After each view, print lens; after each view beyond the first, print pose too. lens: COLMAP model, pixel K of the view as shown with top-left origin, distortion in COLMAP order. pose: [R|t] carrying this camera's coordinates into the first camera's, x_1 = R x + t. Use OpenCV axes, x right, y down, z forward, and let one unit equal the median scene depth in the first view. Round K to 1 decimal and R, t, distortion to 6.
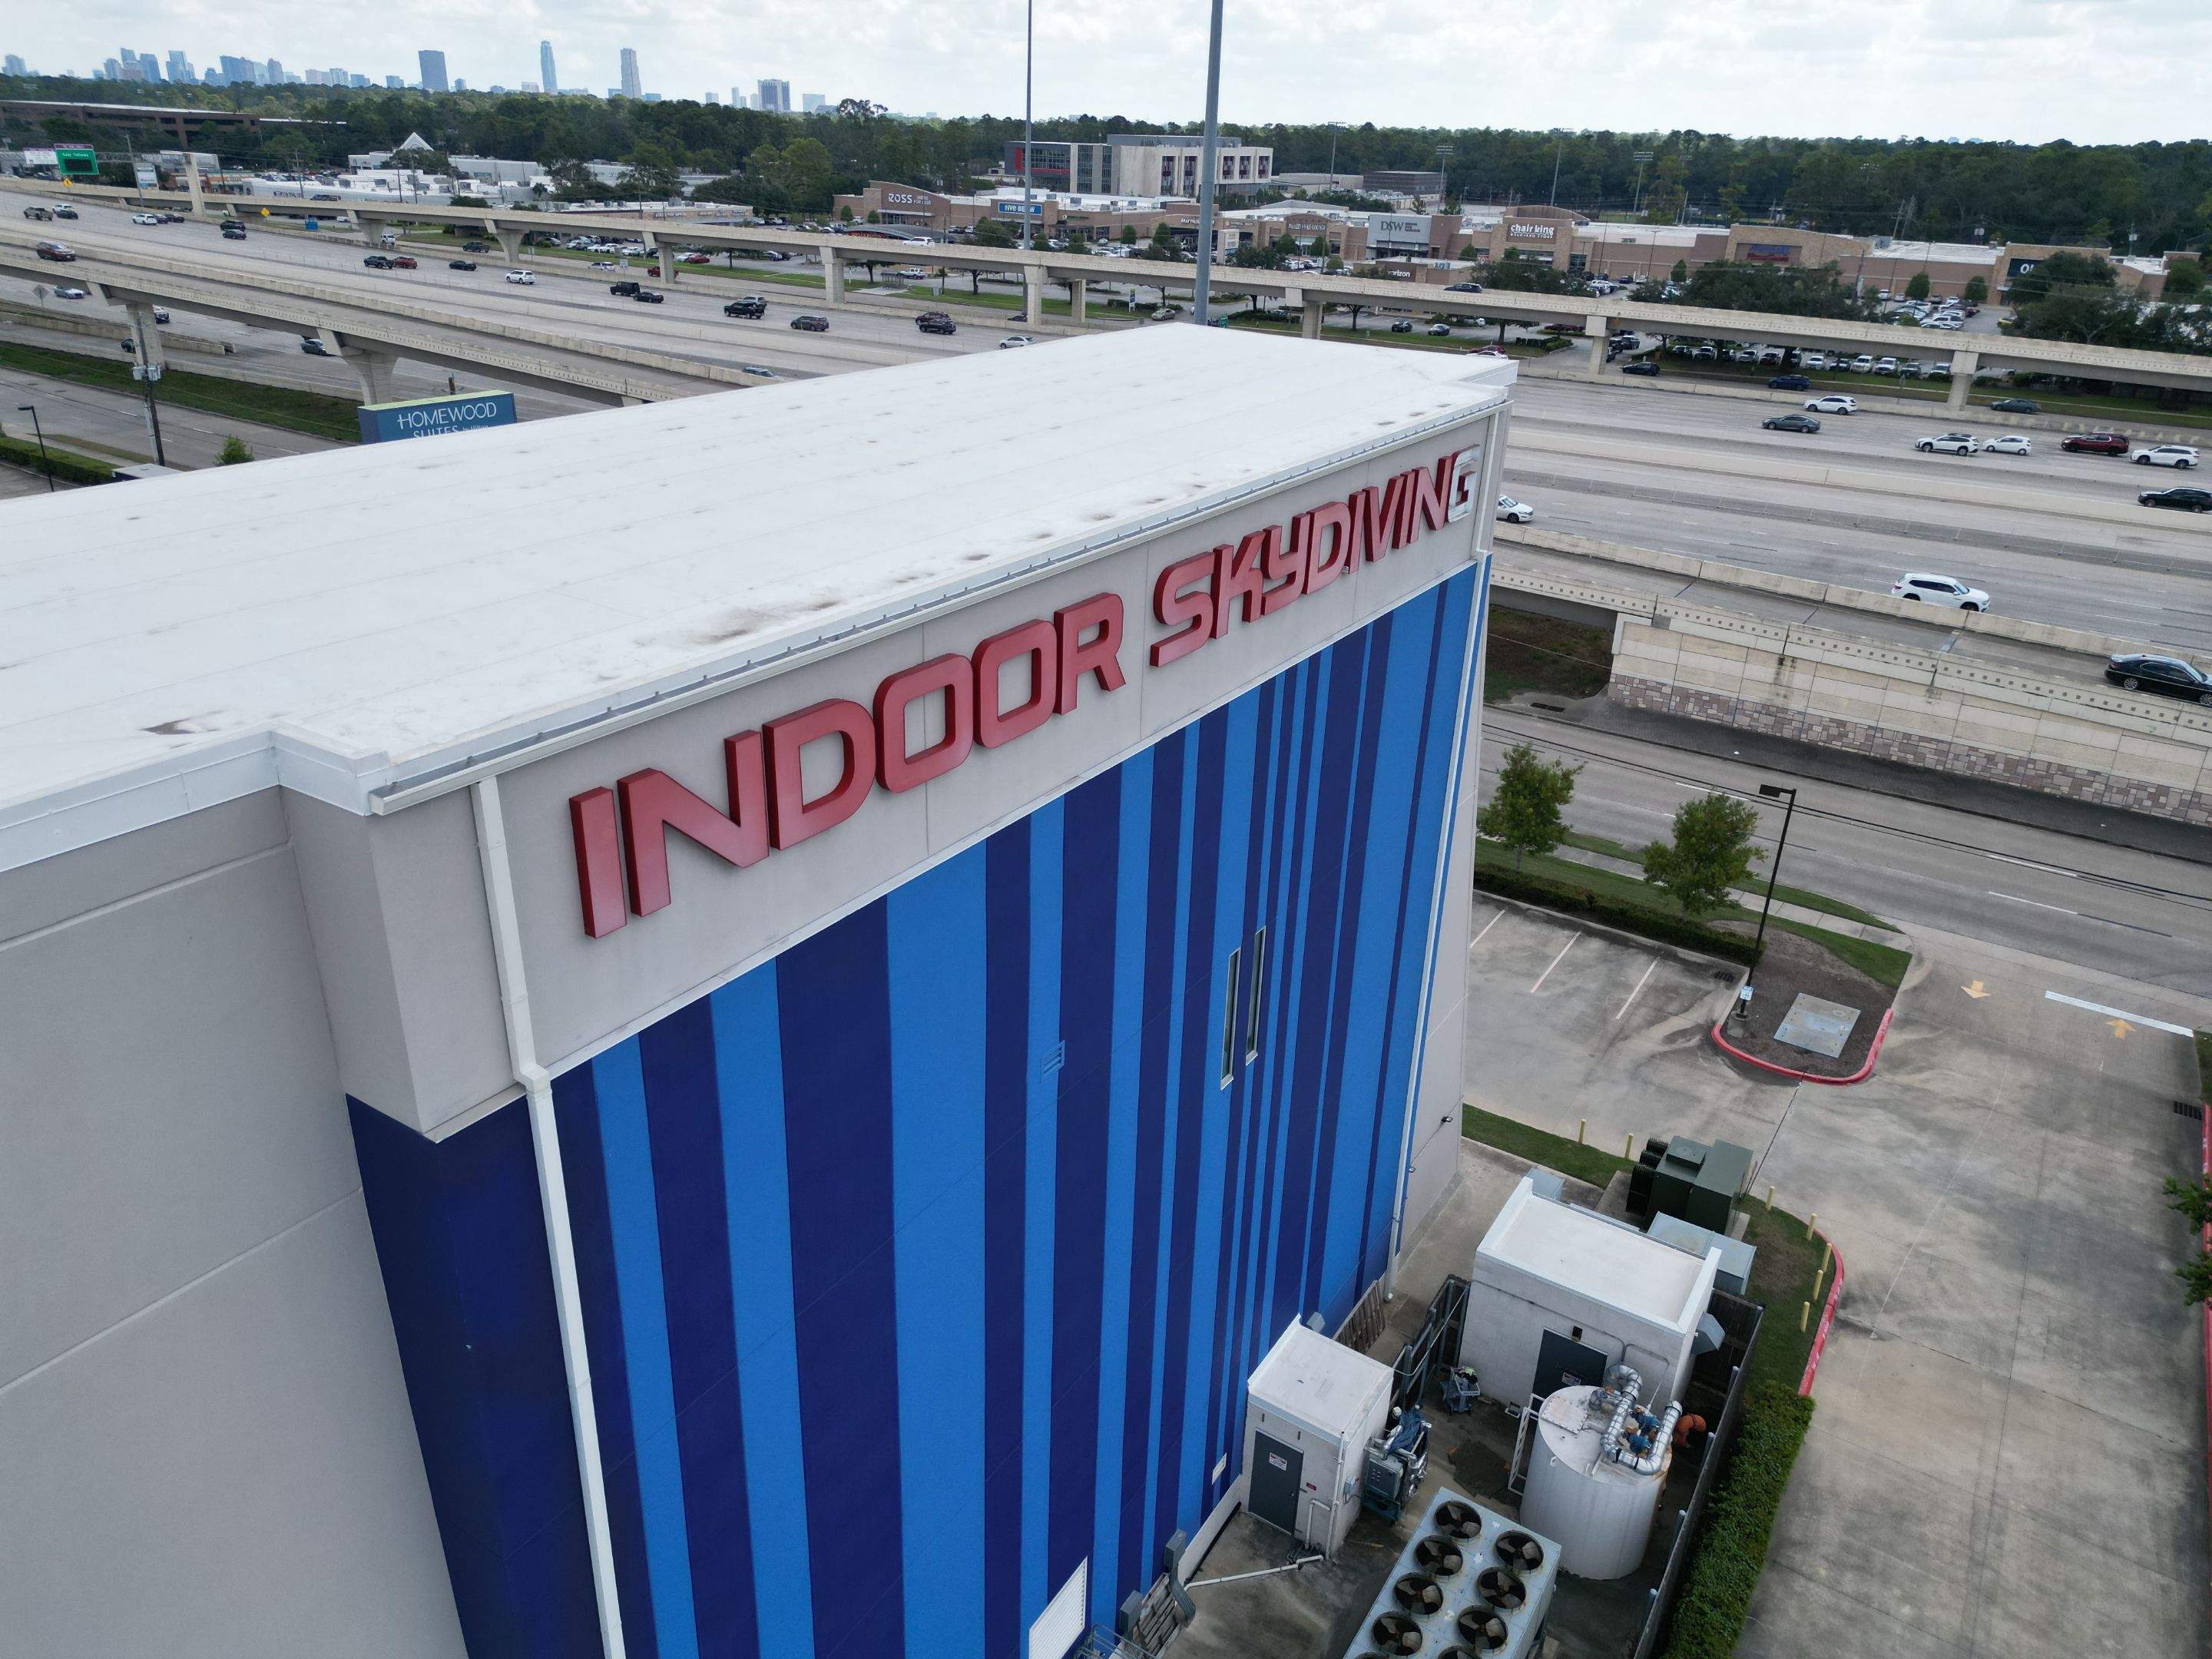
lens RADIAL K [[1552.5, 0, 1106.0], [0, 1552.5, 829.5], [0, 0, 1]] dist [0.076631, -0.077440]
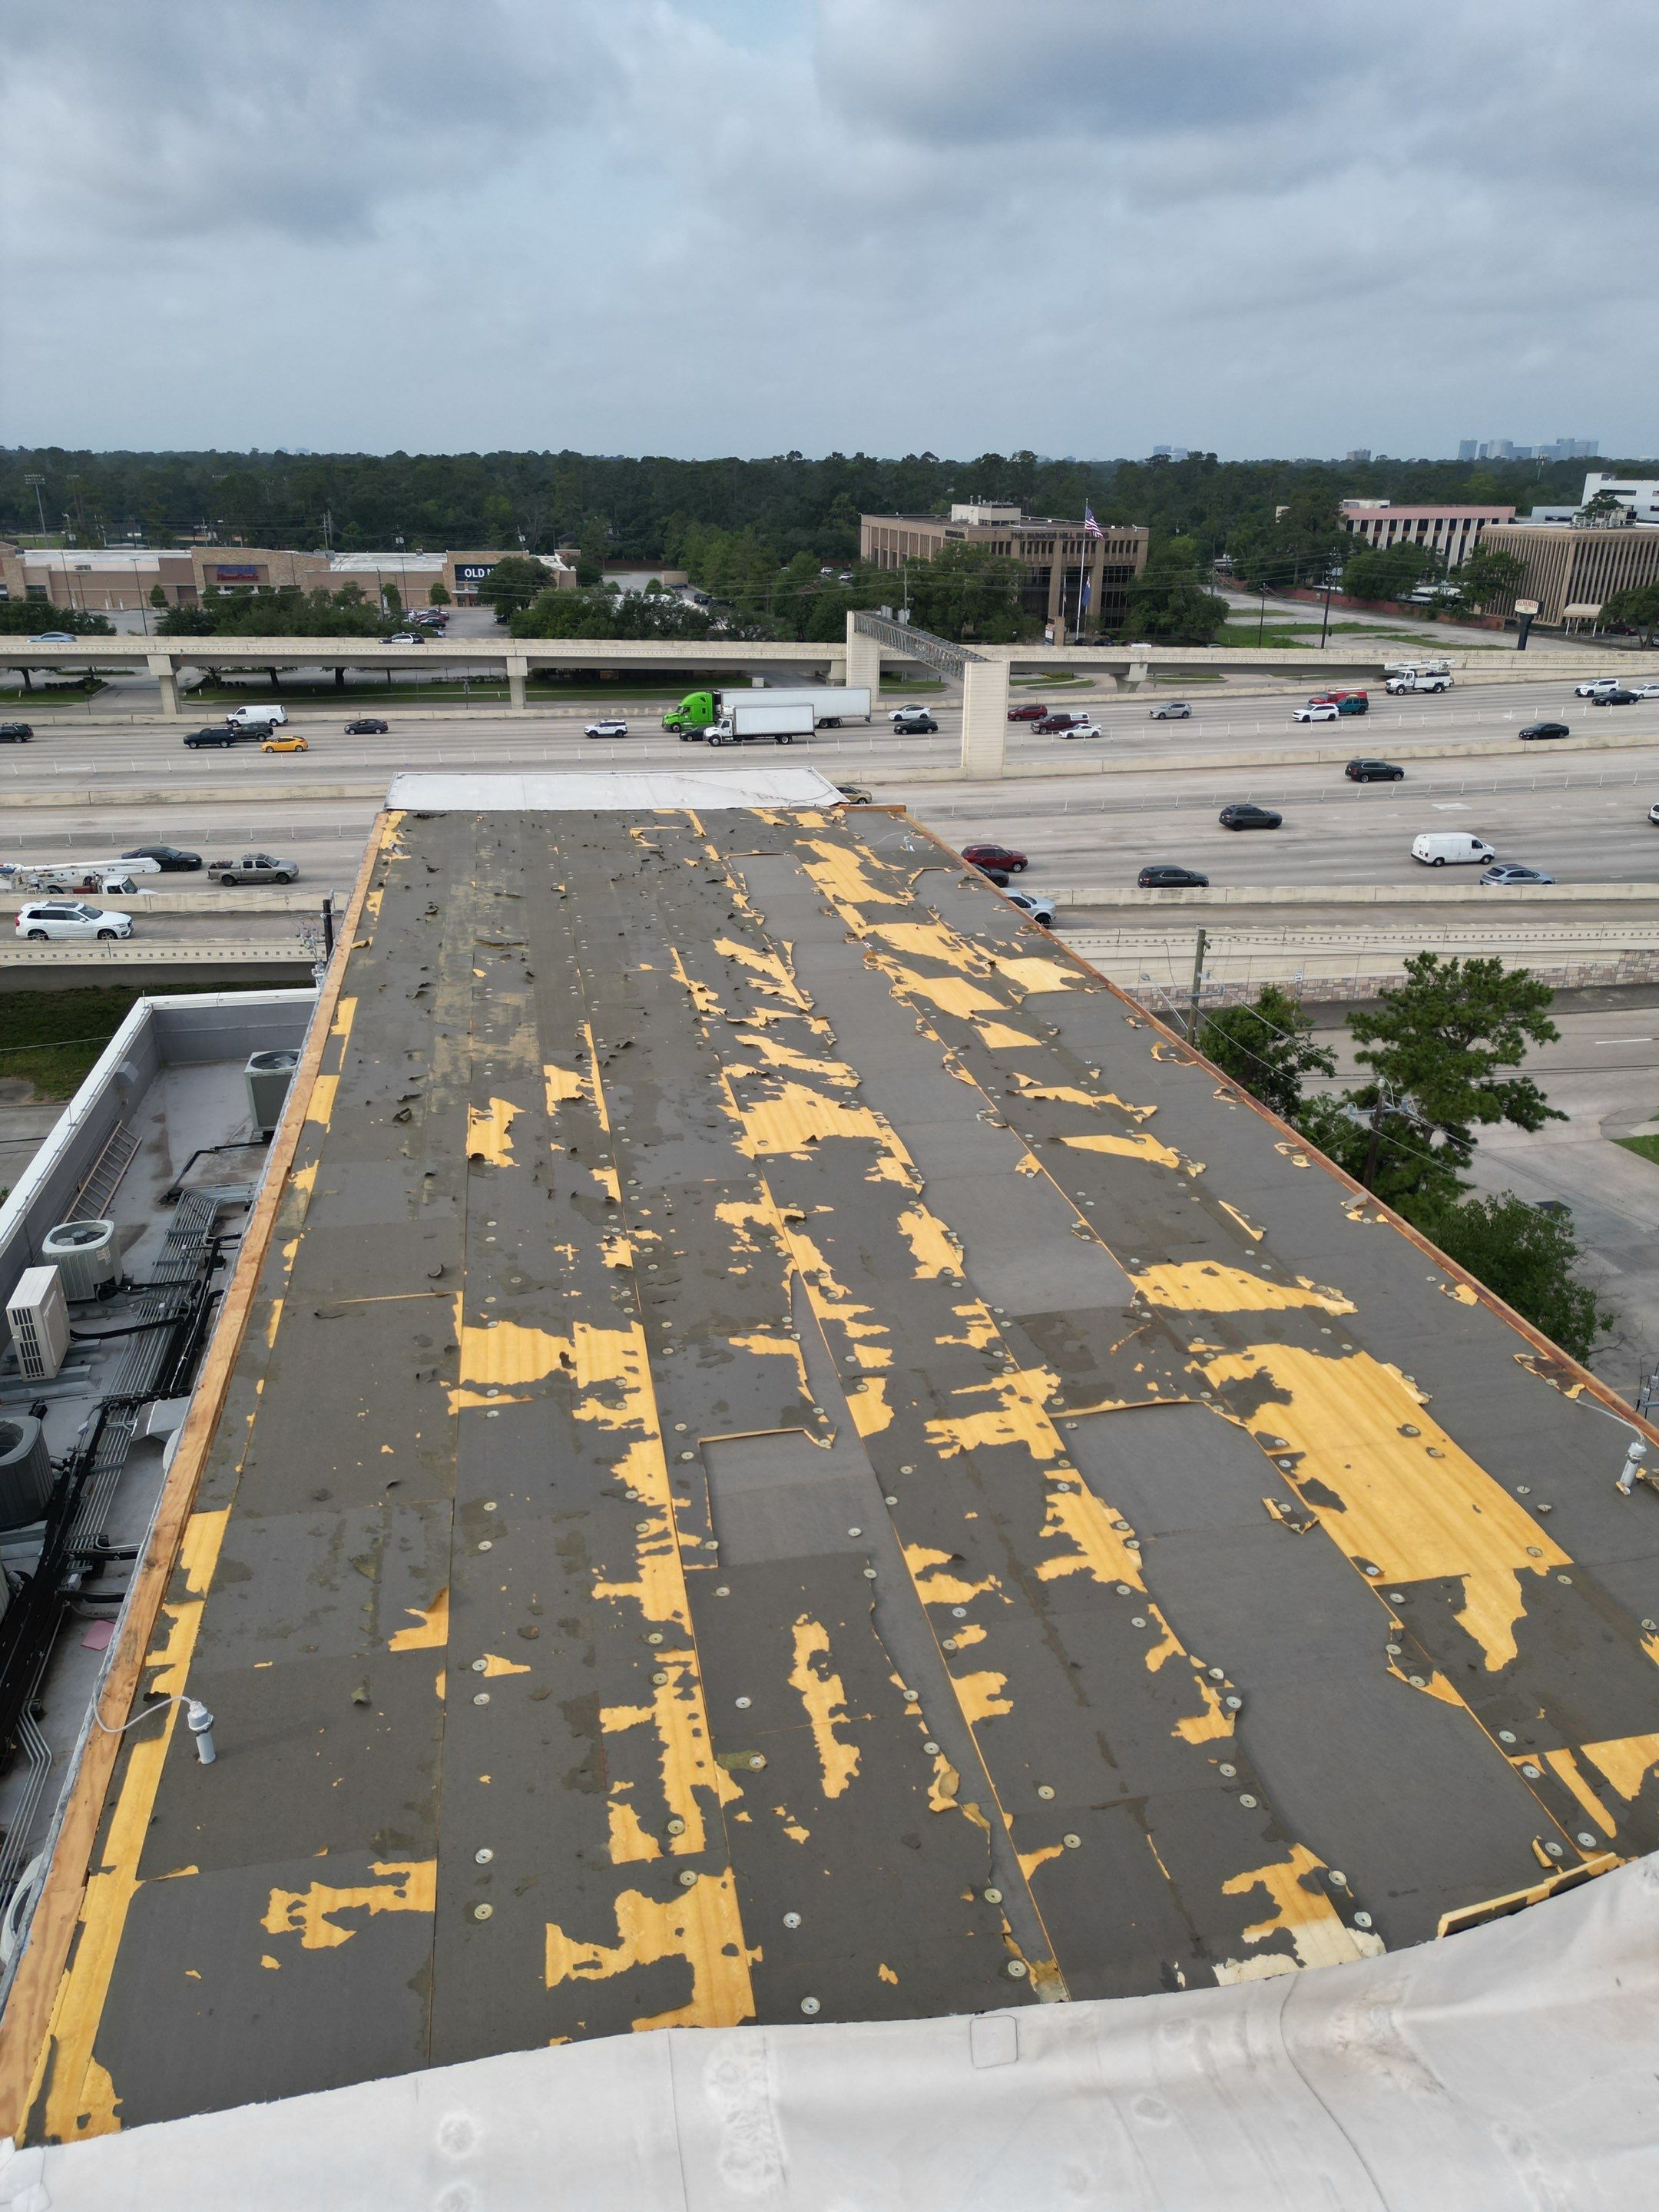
lens RADIAL K [[1552.5, 0, 829.5], [0, 1552.5, 1106.0], [0, 0, 1]] dist [0.076631, -0.077440]
pose [[0.715516, -0.289003, 0.636014, -0.242709], [0.300966, 0.949120, 0.092690, -0.108555], [-0.630441, 0.125097, 0.766091, 0.165088]]
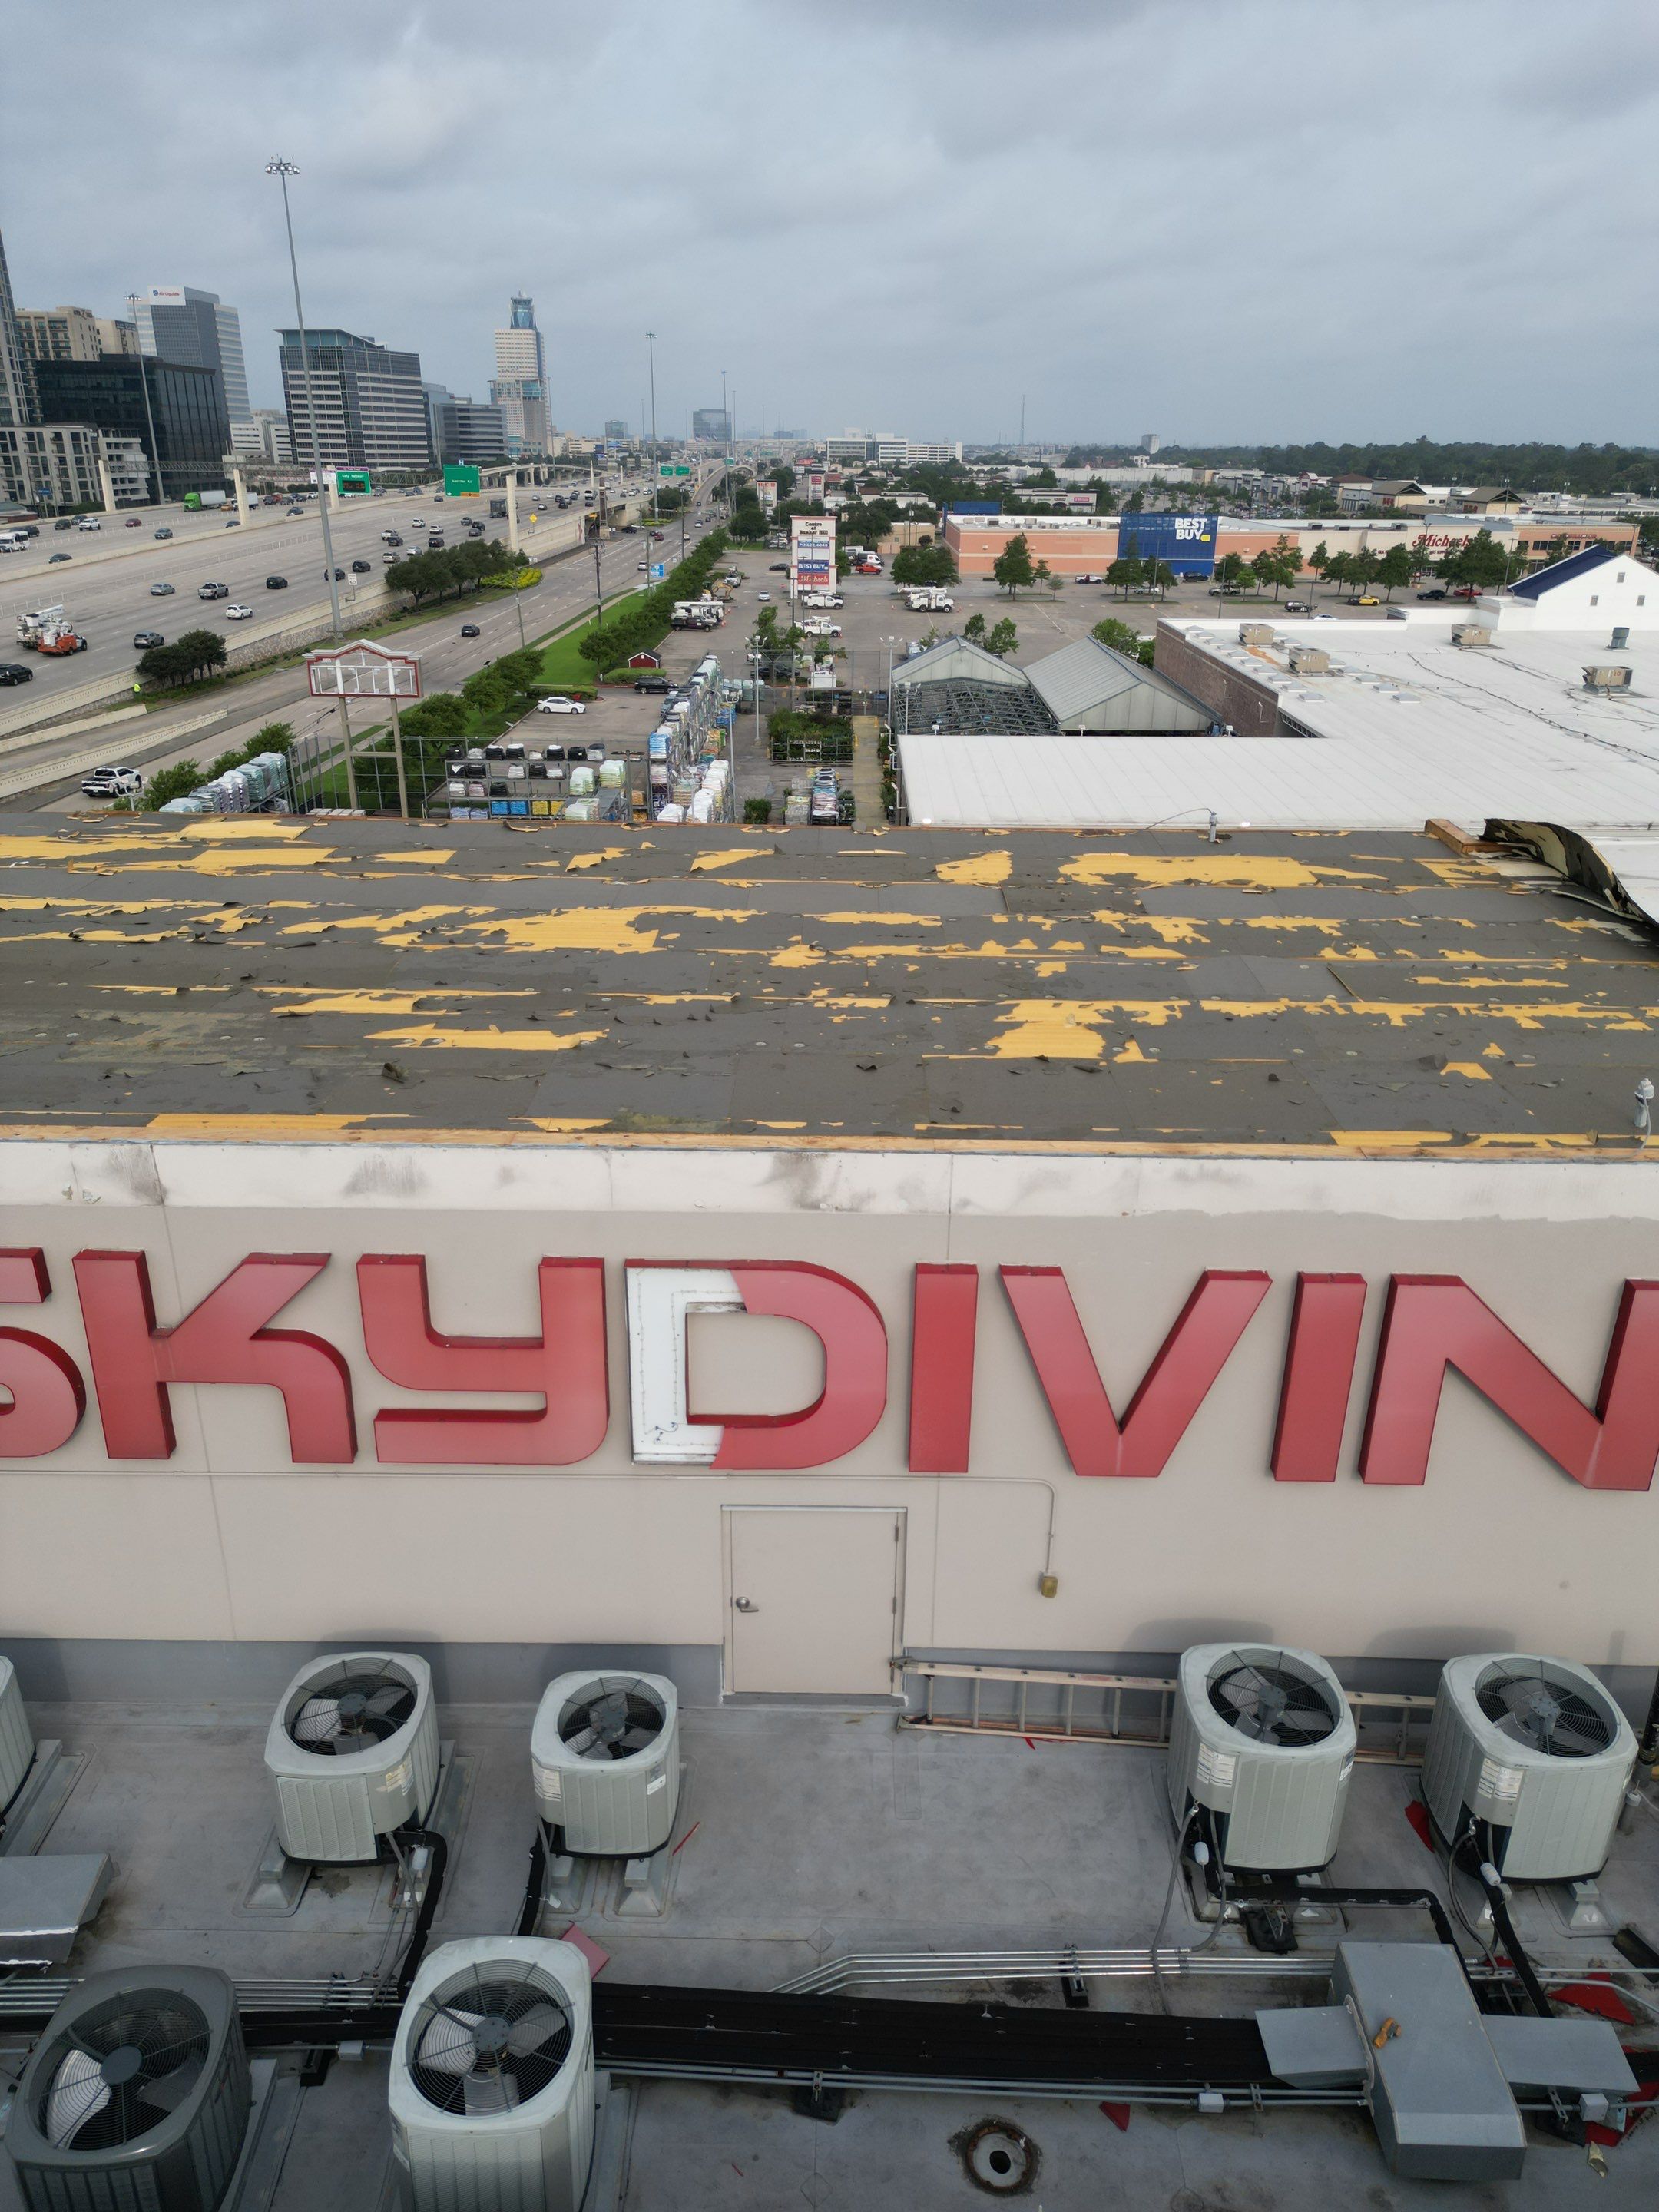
lens RADIAL K [[1540.8, 0, 829.5], [0, 1540.8, 1106.0], [0, 0, 1]] dist [0.054972, -0.019669]
pose [[-0.531714, -0.363364, 0.765014, -0.294652], [0.321957, 0.748750, 0.579411, -0.189427], [-0.783341, 0.554383, -0.281134, 0.421899]]
